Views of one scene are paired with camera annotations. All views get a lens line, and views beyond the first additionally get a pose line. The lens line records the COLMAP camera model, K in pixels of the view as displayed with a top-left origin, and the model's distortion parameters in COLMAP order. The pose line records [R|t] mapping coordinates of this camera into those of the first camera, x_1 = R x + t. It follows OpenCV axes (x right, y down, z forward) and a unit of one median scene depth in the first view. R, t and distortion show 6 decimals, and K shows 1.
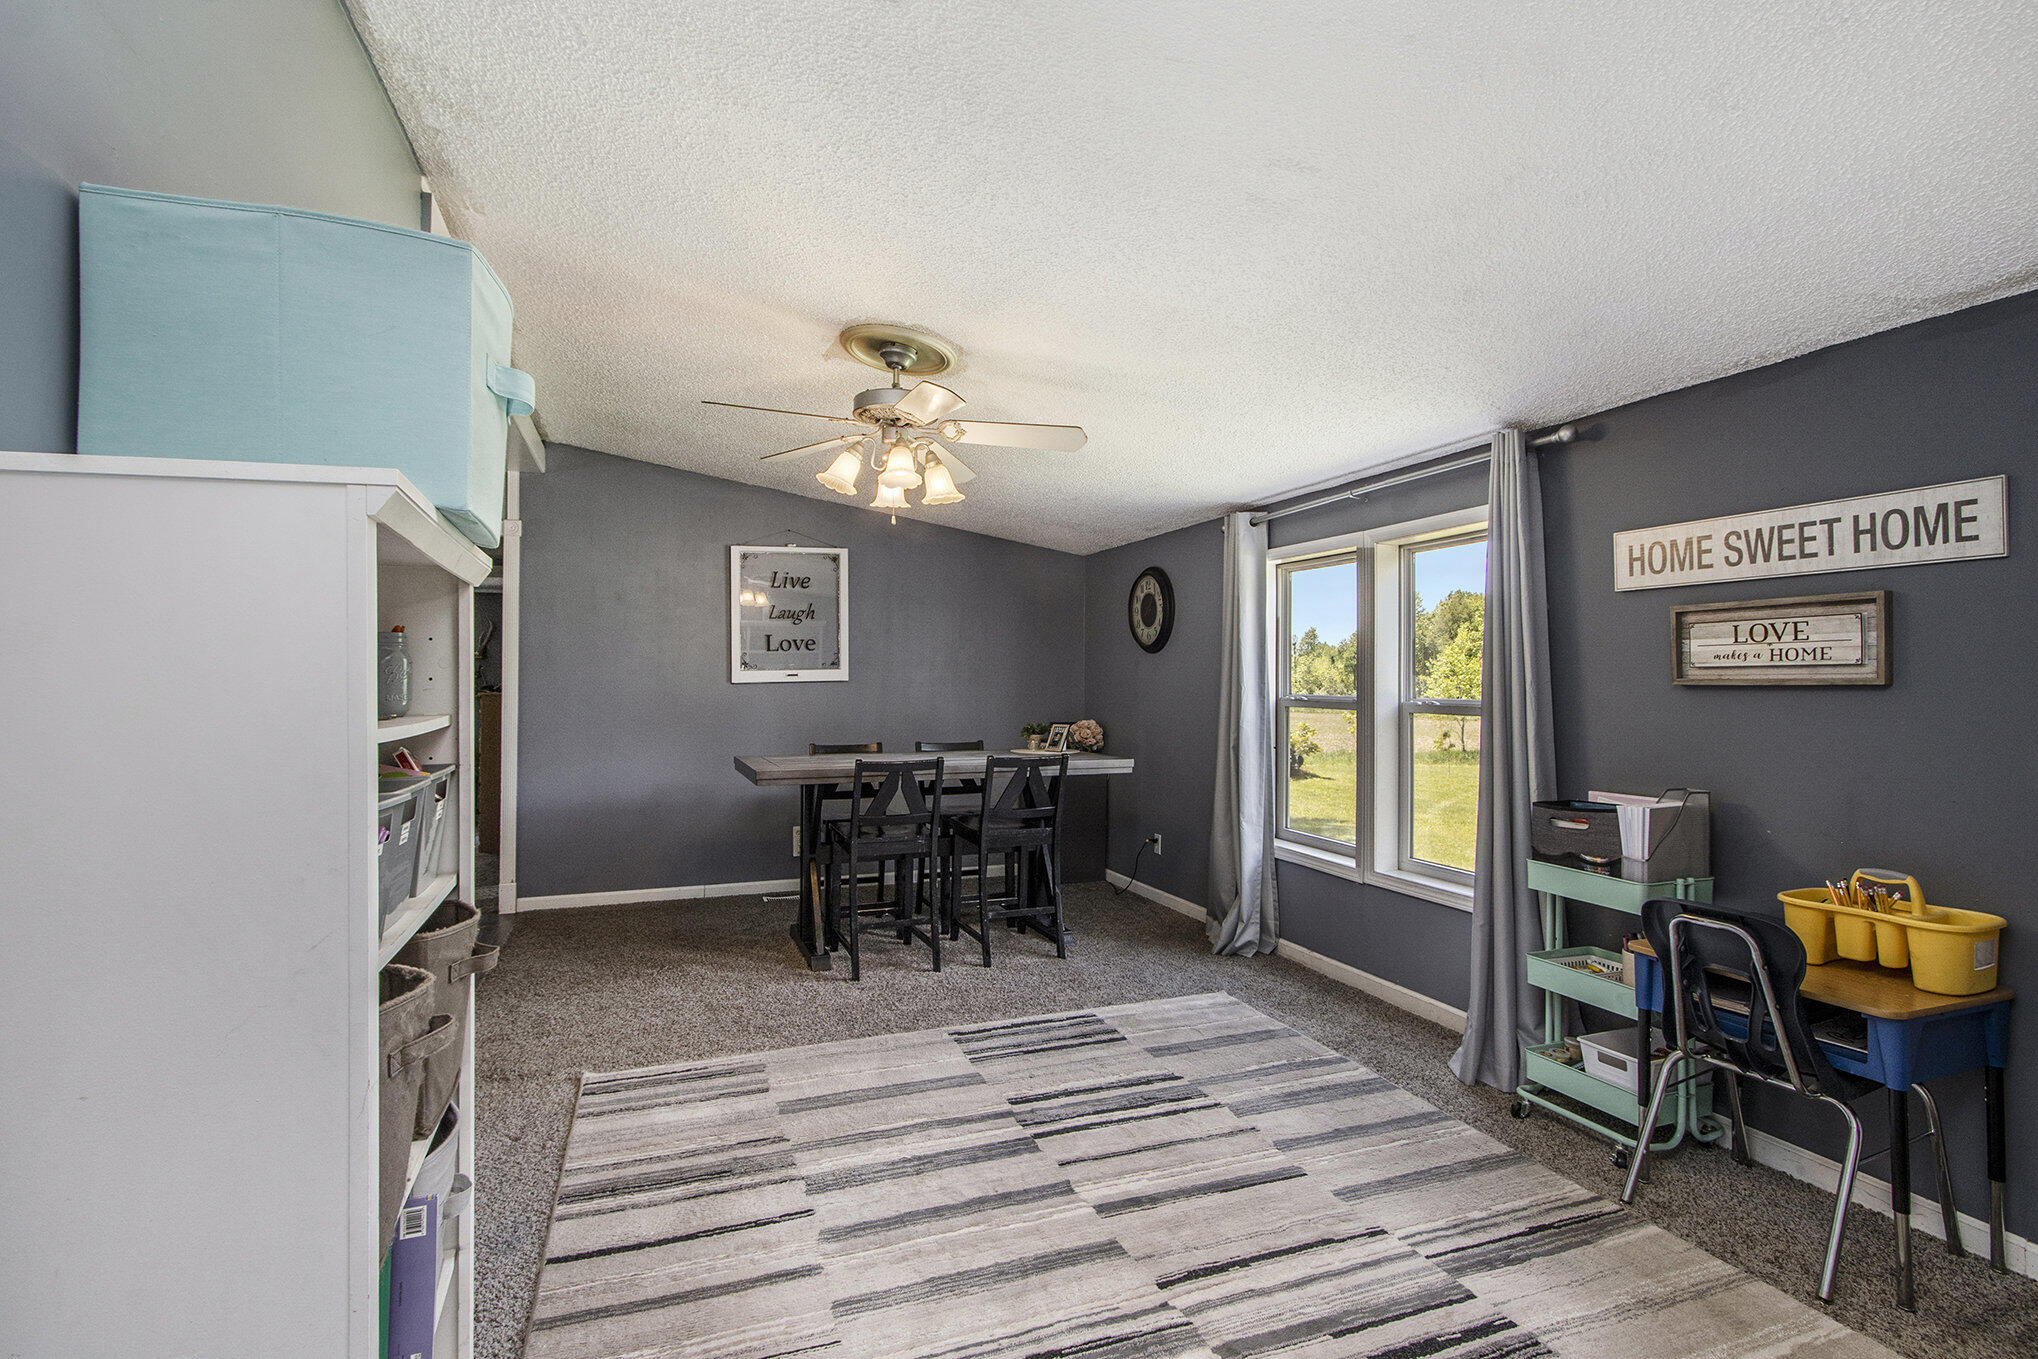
lens RADIAL K [[1010.8, 0, 1026.2], [0, 1010.8, 671.7], [0, 0, 1]] dist [-0.008470, -0.001143]
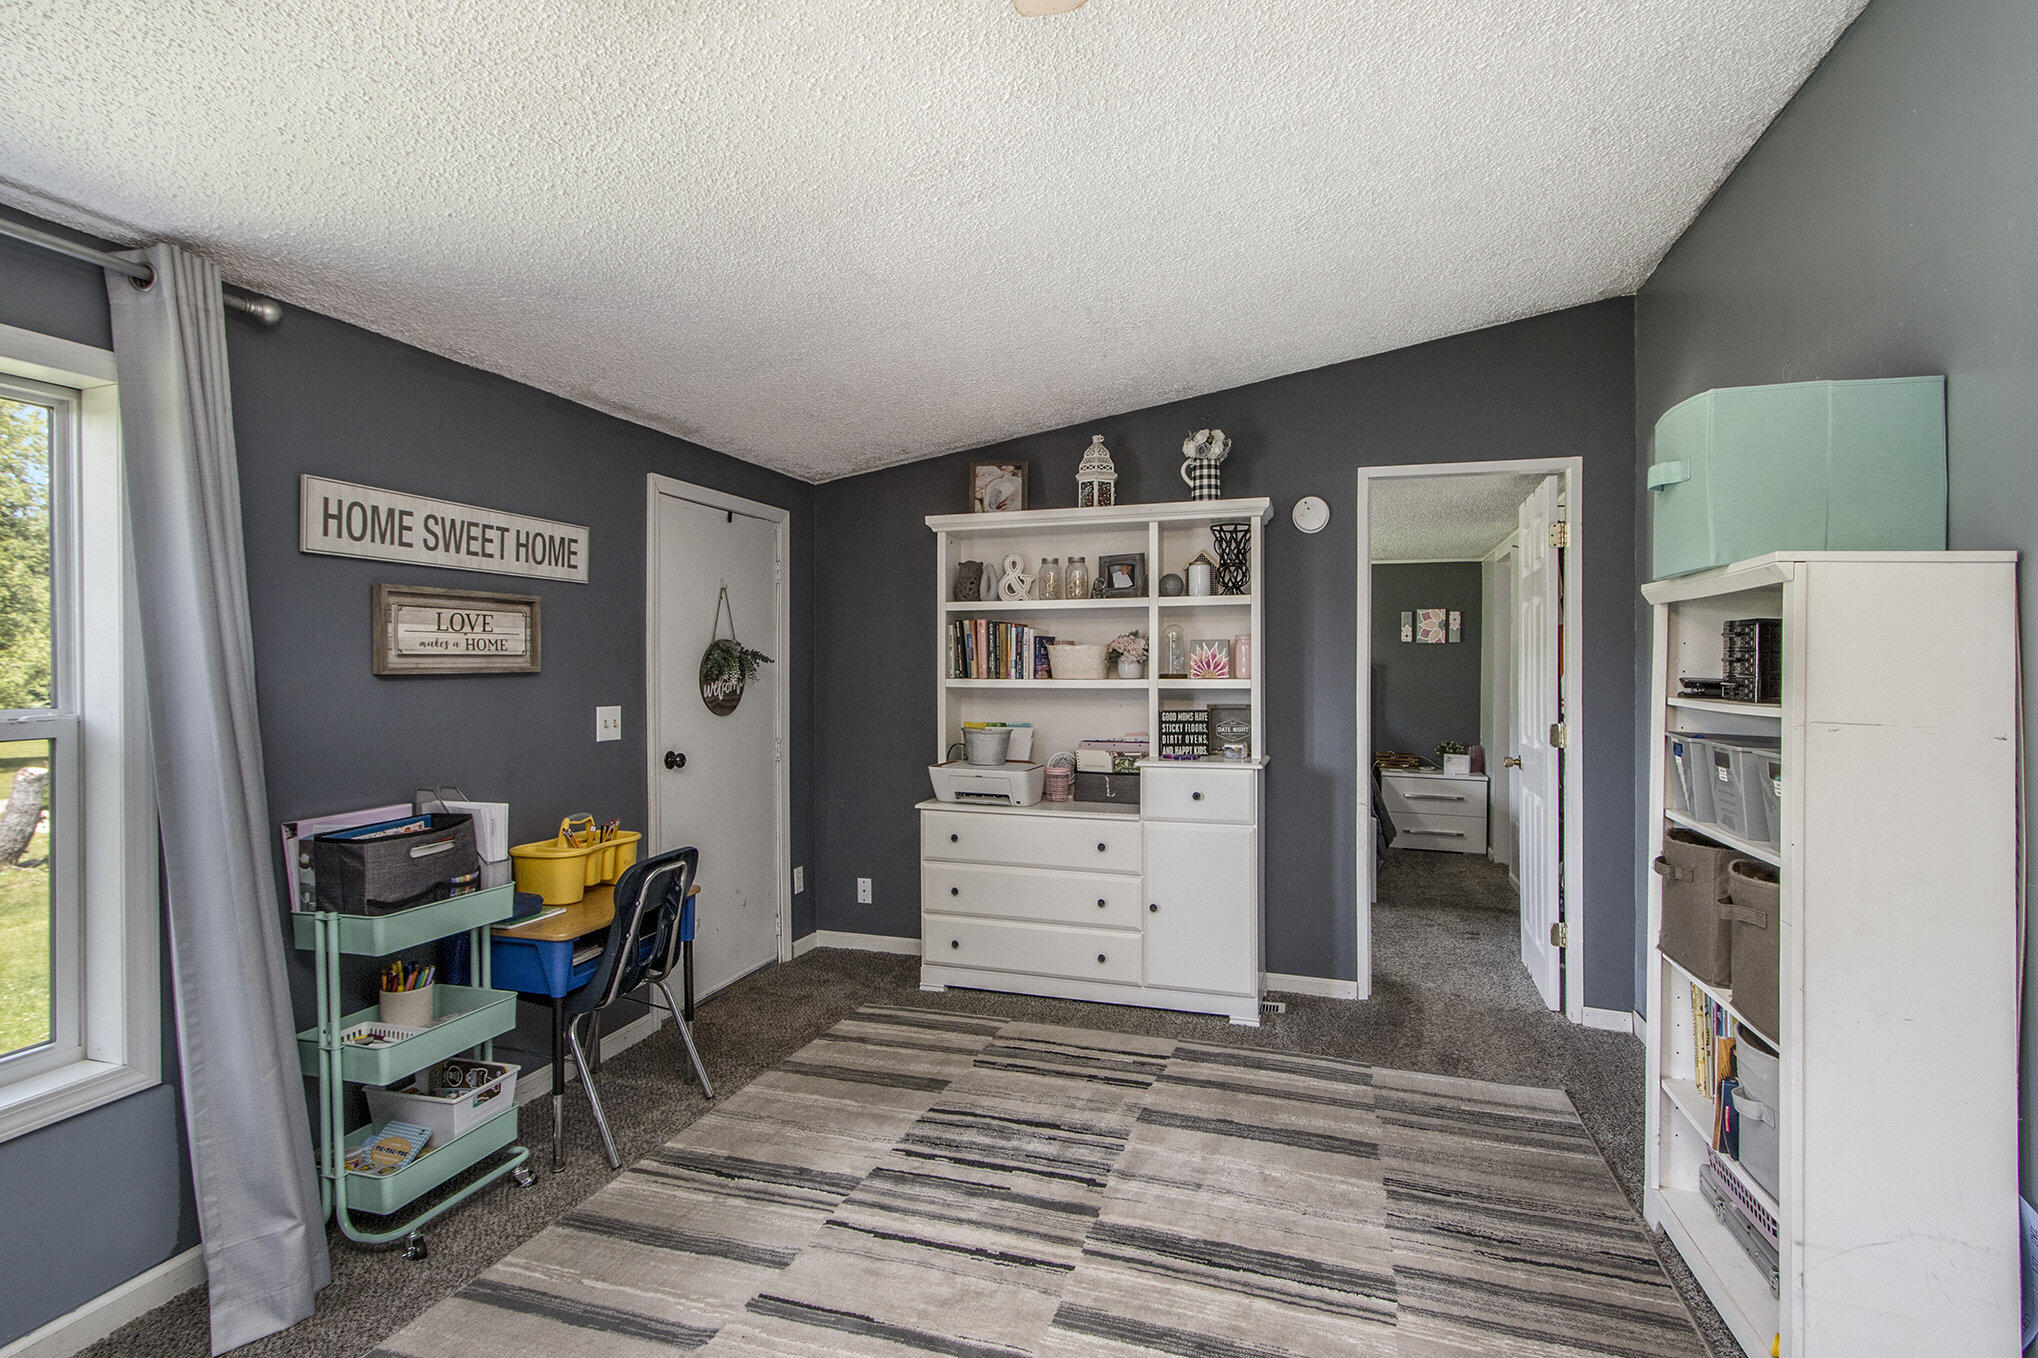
lens RADIAL K [[1010.8, 0, 1026.2], [0, 1010.8, 671.2], [0, 0, 1]] dist [-0.008470, -0.001143]
pose [[-0.785356, -0.022249, 0.618645, -0.364059], [-0.026487, 0.999646, 0.002328, -0.006650], [-0.618478, -0.014558, -0.785667, 1.466669]]
